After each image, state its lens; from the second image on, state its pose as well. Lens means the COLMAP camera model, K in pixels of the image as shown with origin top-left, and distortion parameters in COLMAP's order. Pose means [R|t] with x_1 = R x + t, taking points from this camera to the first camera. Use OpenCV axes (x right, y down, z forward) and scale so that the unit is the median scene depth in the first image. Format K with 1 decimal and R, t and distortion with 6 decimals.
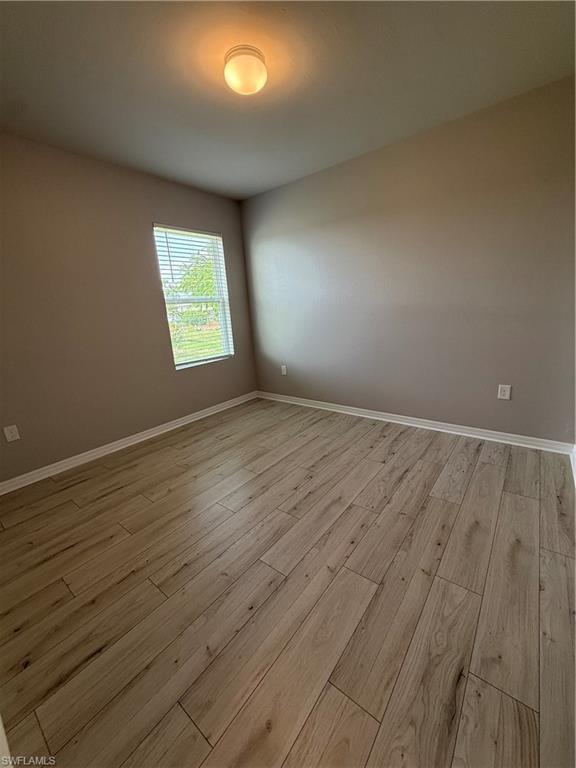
lens RADIAL K [[305.5, 0, 287.9], [0, 305.5, 383.8], [0, 0, 1]] dist [0.000378, 0.000067]
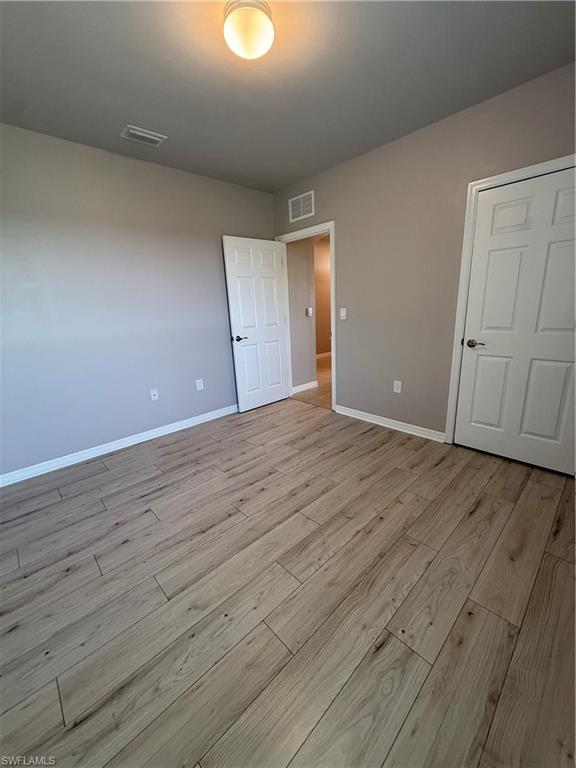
lens RADIAL K [[305.5, 0, 287.7], [0, 305.5, 384.1], [0, 0, 1]] dist [0.000378, 0.000067]
pose [[-0.983733, 0.068105, 0.166225, -0.255359], [0.140431, 0.868599, 0.475201, -0.442724], [-0.112019, 0.490814, -0.864033, 1.752757]]
